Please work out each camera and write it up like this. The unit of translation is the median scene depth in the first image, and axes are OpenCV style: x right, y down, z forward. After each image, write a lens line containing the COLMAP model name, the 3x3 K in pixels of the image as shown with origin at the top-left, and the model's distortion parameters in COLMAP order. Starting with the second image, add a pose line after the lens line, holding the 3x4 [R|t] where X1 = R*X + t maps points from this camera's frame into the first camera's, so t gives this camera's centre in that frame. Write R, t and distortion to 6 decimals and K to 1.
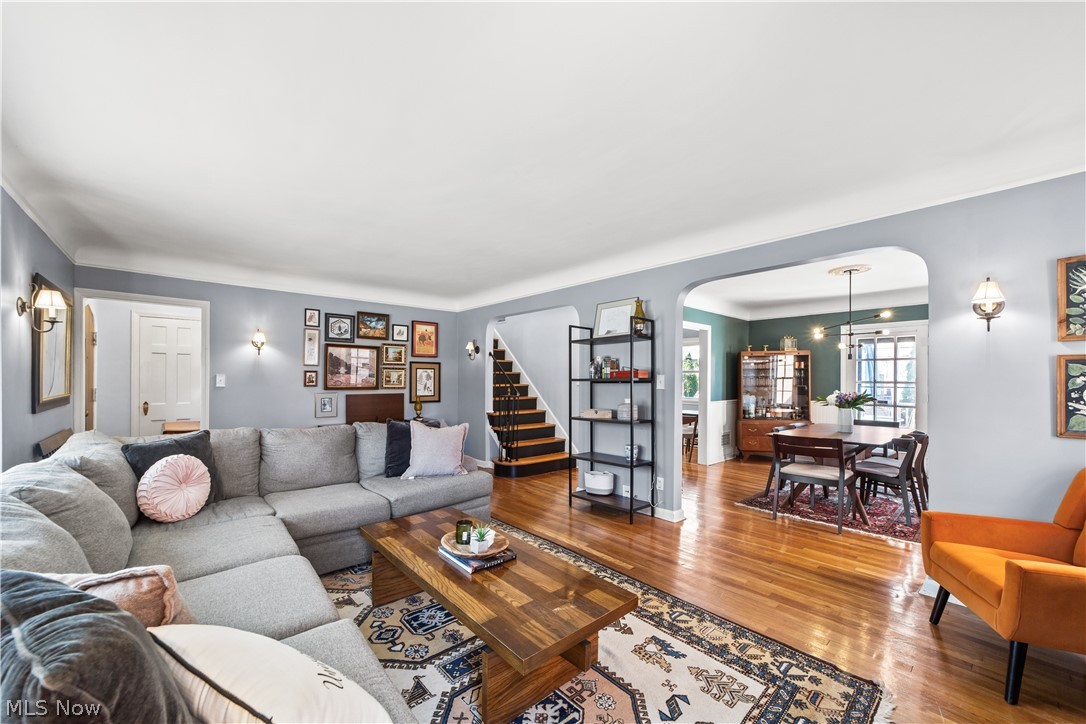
lens RADIAL K [[422.2, 0, 539.8], [0, 422.2, 371.8], [0, 0, 1]] dist [-0.028241, 0.014606]
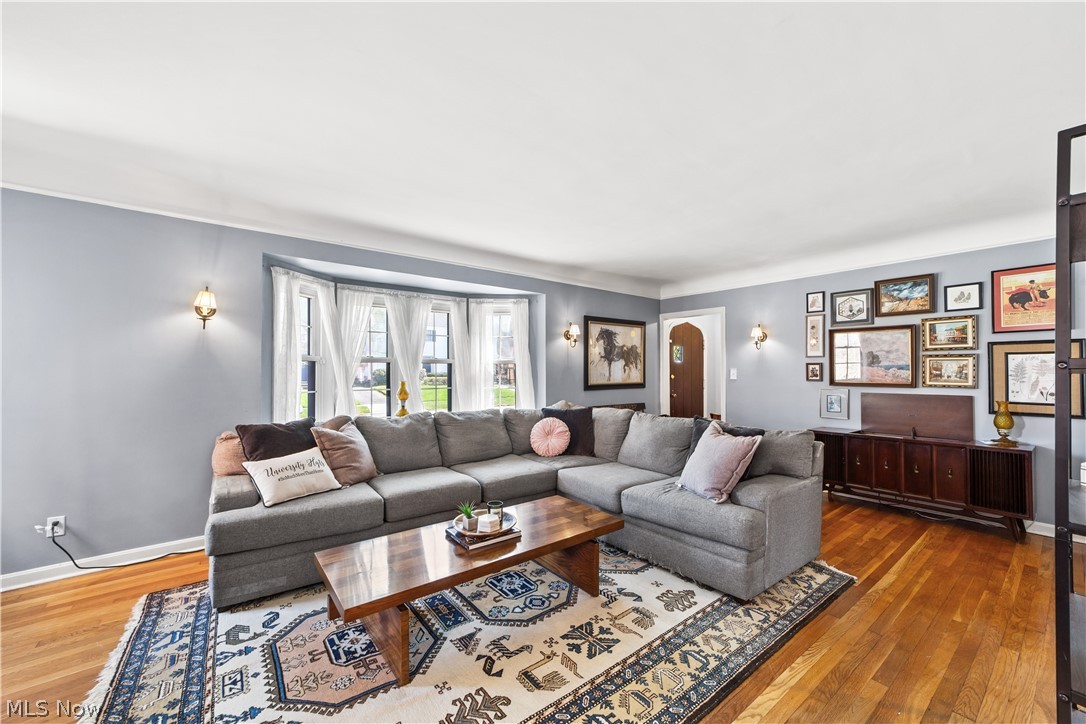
lens RADIAL K [[422.2, 0, 539.8], [0, 422.2, 371.8], [0, 0, 1]] dist [-0.028241, 0.014606]
pose [[-0.061608, -0.006259, -0.998081, 0.319112], [0.014017, 0.999876, -0.007136, 0.012415], [0.998002, -0.014430, -0.061513, 0.431170]]
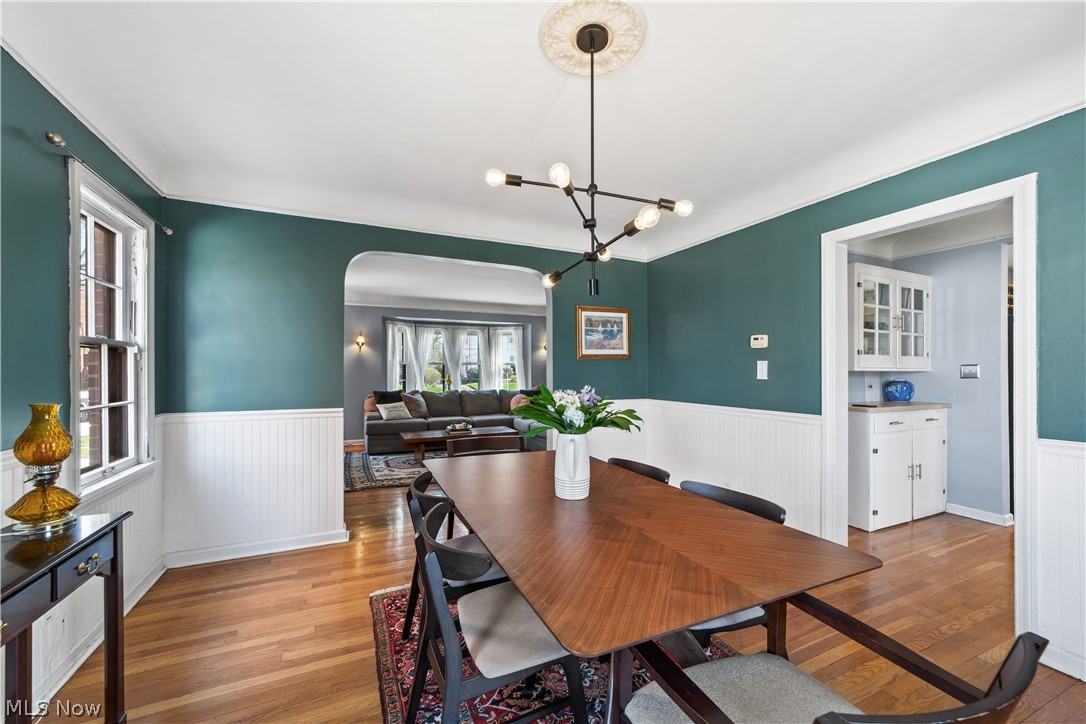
lens RADIAL K [[422.2, 0, 539.8], [0, 422.2, 371.8], [0, 0, 1]] dist [-0.028241, 0.014606]
pose [[-0.276519, -0.003364, -0.961002, 0.821717], [0.012936, 0.999890, -0.007222, 0.023813], [0.960921, -0.014429, -0.276445, 0.797237]]
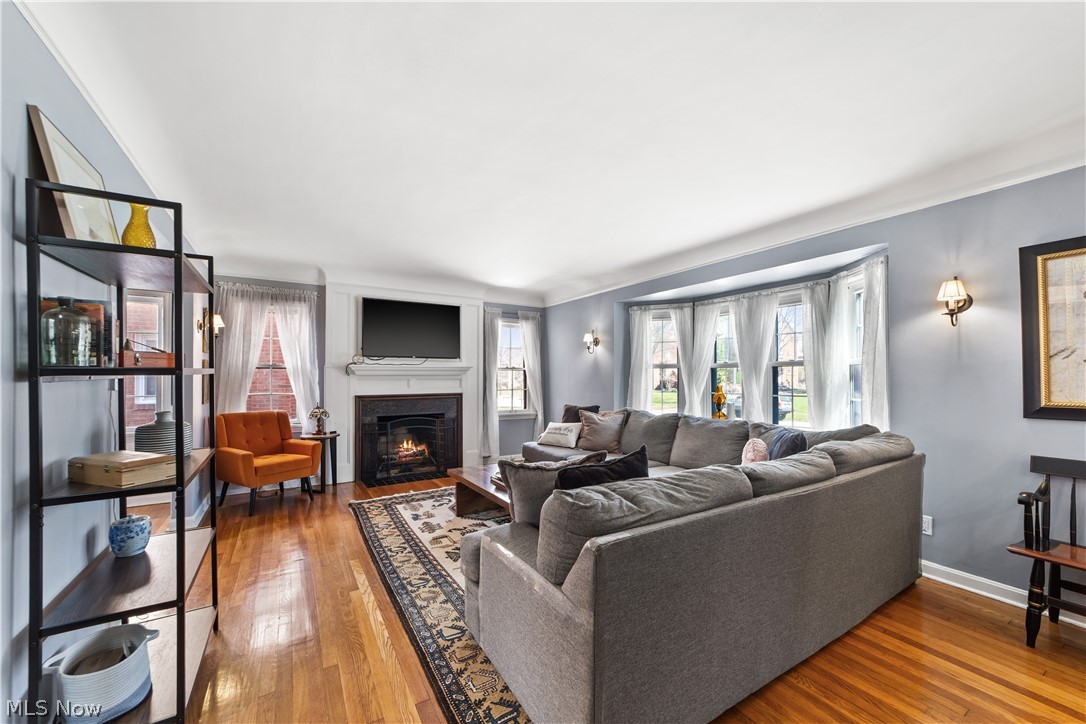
lens RADIAL K [[426.9, 0, 540.9], [0, 426.9, 383.2], [0, 0, 1]] dist [-0.000408, 0.015103]
pose [[-0.984870, -0.009018, 0.173060, -0.194544], [-0.008325, 0.999954, 0.004727, 0.014687], [-0.173095, 0.003215, -0.984900, 0.935595]]
